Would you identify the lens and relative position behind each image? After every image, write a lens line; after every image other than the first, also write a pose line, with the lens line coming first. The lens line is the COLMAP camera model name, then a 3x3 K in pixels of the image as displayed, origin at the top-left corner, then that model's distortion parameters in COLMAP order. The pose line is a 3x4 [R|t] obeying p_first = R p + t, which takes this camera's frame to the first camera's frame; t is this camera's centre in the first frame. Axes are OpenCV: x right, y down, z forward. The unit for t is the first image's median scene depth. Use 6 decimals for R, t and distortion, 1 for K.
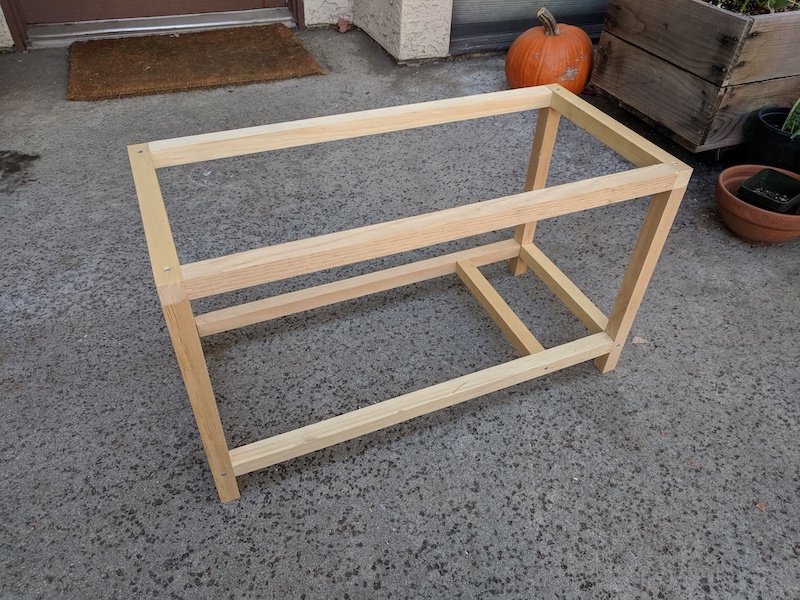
lens RADIAL K [[606.4, 0, 399.6], [0, 606.4, 300.9], [0, 0, 1]] dist [-0.008781, -0.001050]
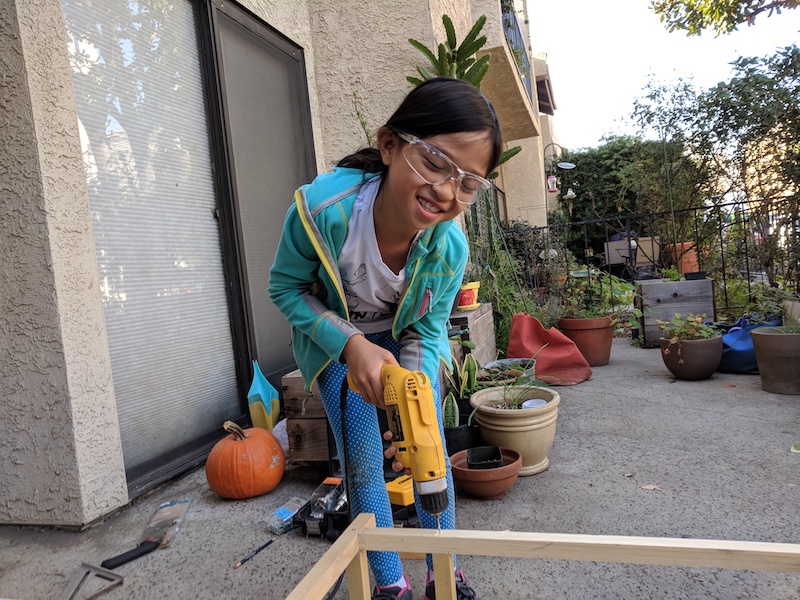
lens RADIAL K [[606.4, 0, 399.8], [0, 606.4, 299.7], [0, 0, 1]] dist [-0.008781, -0.001050]
pose [[0.636749, -0.135379, 0.759093, -0.340230], [0.589292, 0.720341, -0.365847, -0.030307], [-0.497278, 0.680281, 0.538454, 0.047978]]
